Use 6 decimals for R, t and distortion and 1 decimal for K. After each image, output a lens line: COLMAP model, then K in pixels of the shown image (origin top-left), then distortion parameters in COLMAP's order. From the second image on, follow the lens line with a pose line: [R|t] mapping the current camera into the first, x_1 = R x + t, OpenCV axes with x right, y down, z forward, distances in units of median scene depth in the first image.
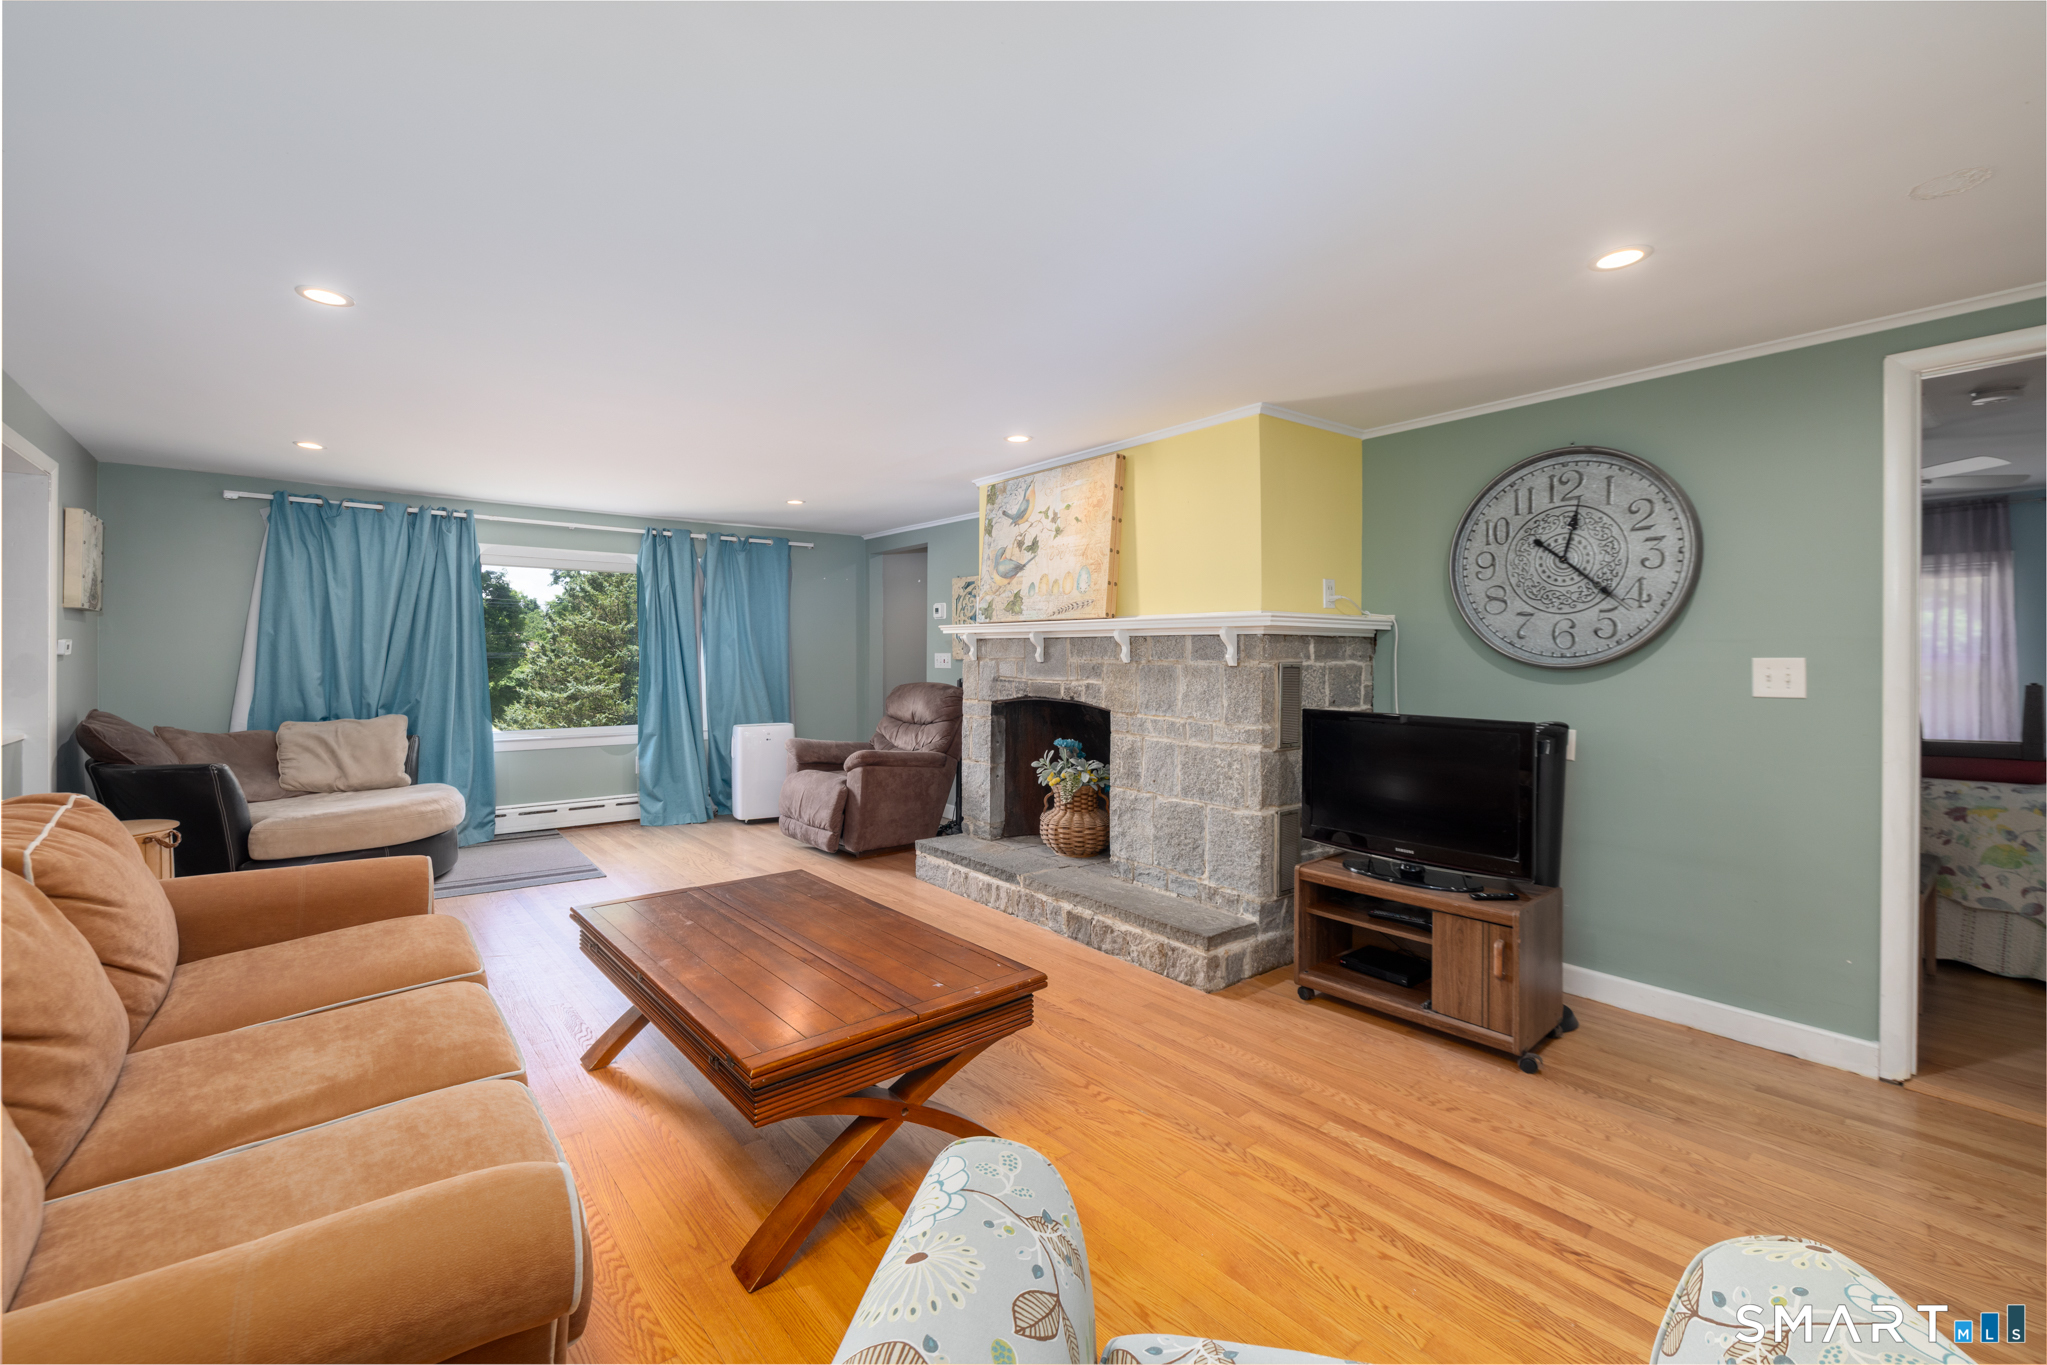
lens RADIAL K [[890.6, 0, 1022.7], [0, 890.6, 646.4], [0, 0, 1]] dist [-0.000141, -0.000024]
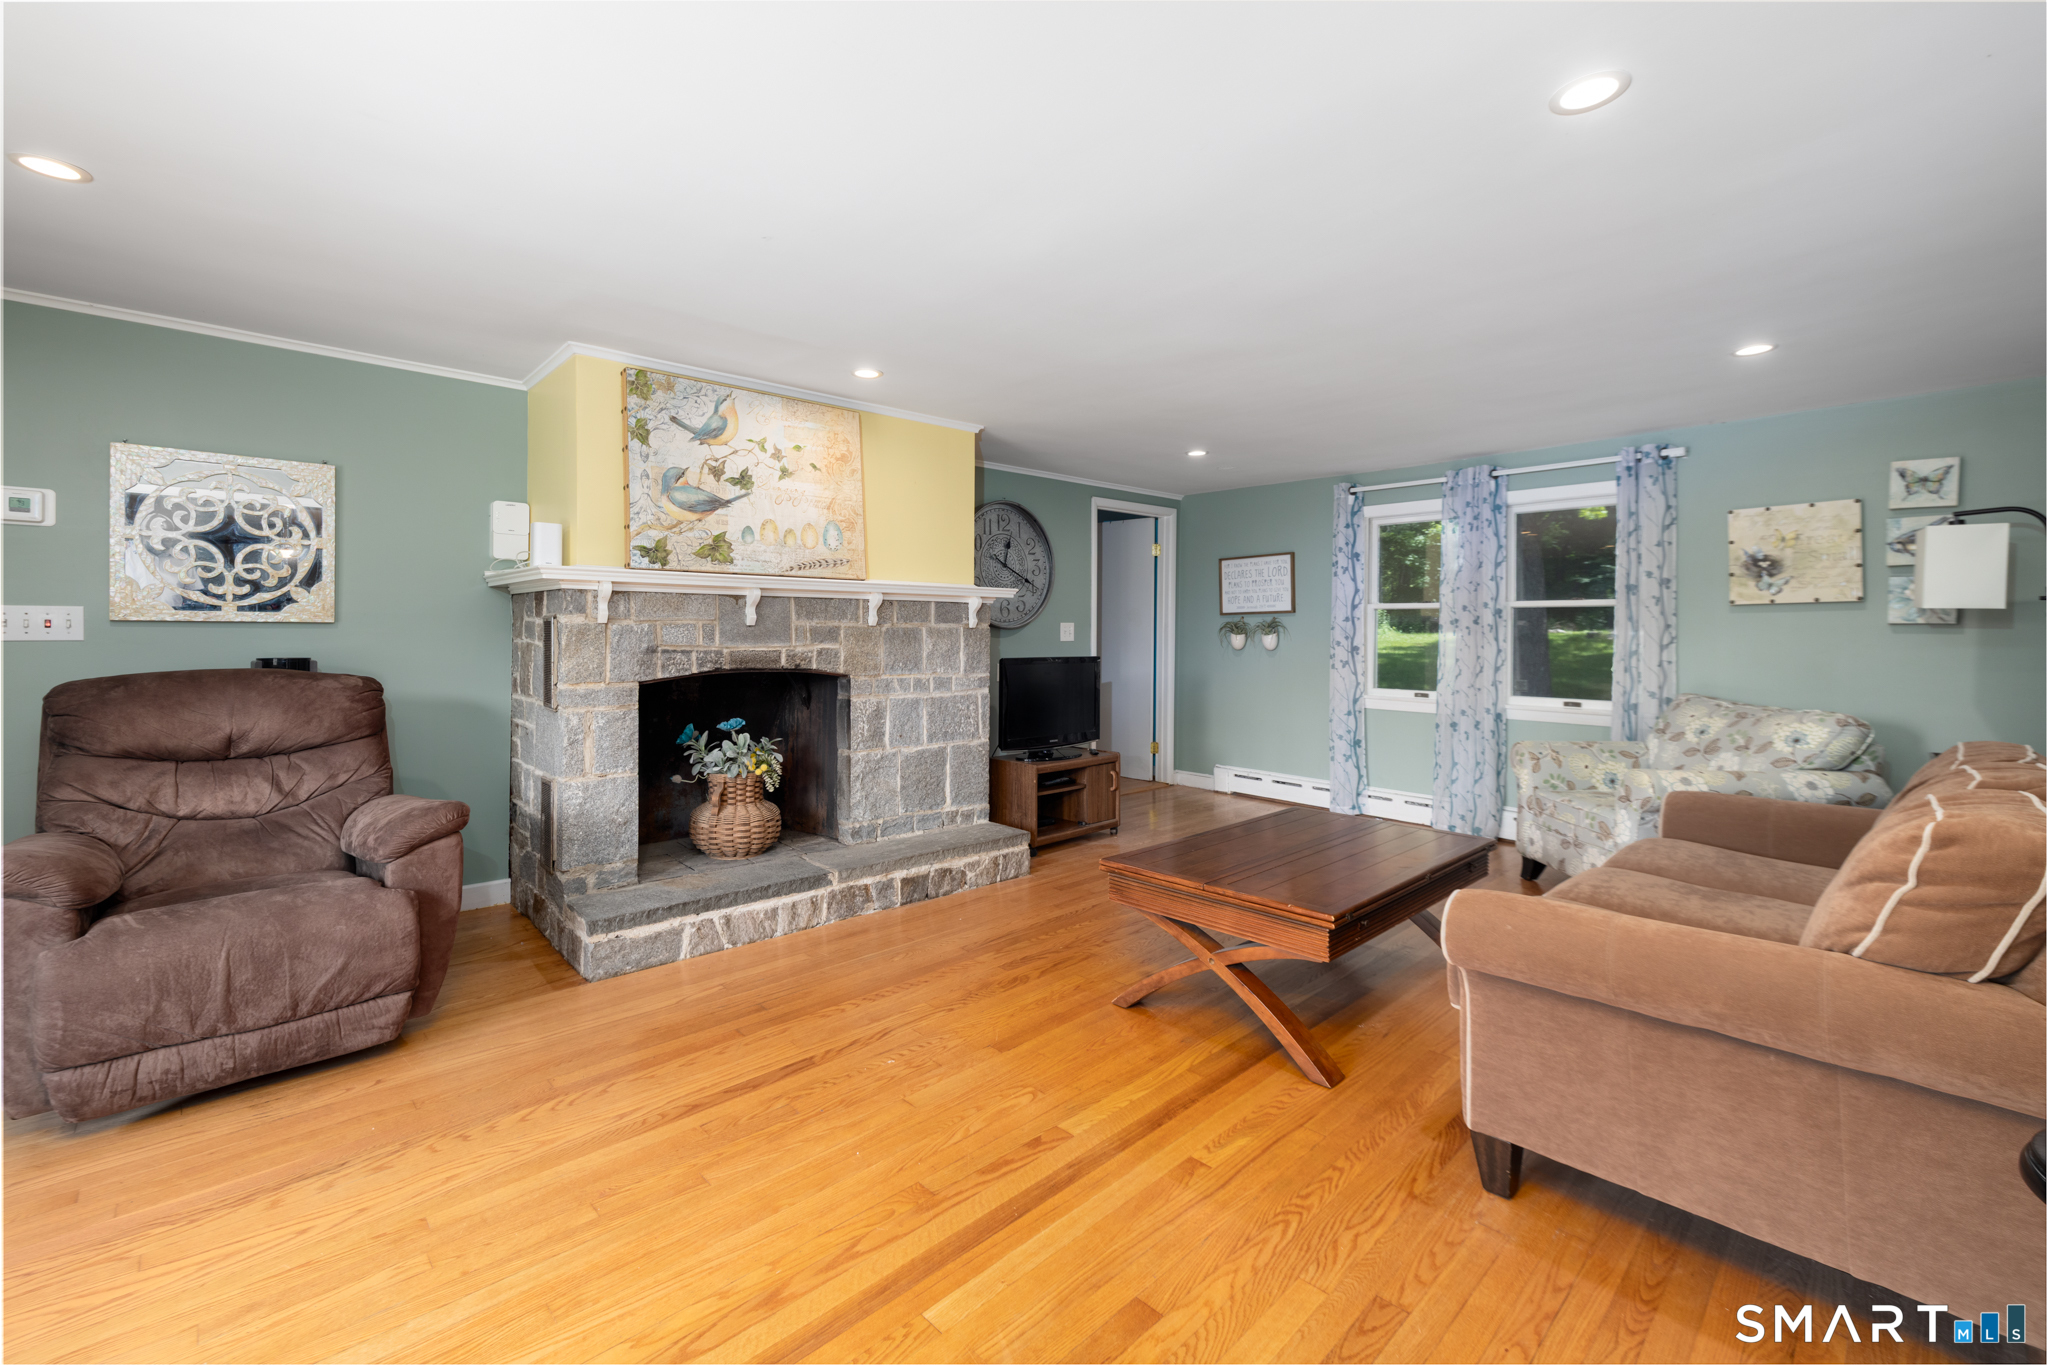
lens RADIAL K [[848.5, 0, 1010.3], [0, 848.5, 627.7], [0, 0, 1]] dist [-0.000993, -0.000598]
pose [[-0.061035, 0.000934, 0.998135, -0.818333], [-0.010560, 0.999943, -0.001582, 0.019629], [-0.998080, -0.010637, -0.061021, 0.865733]]
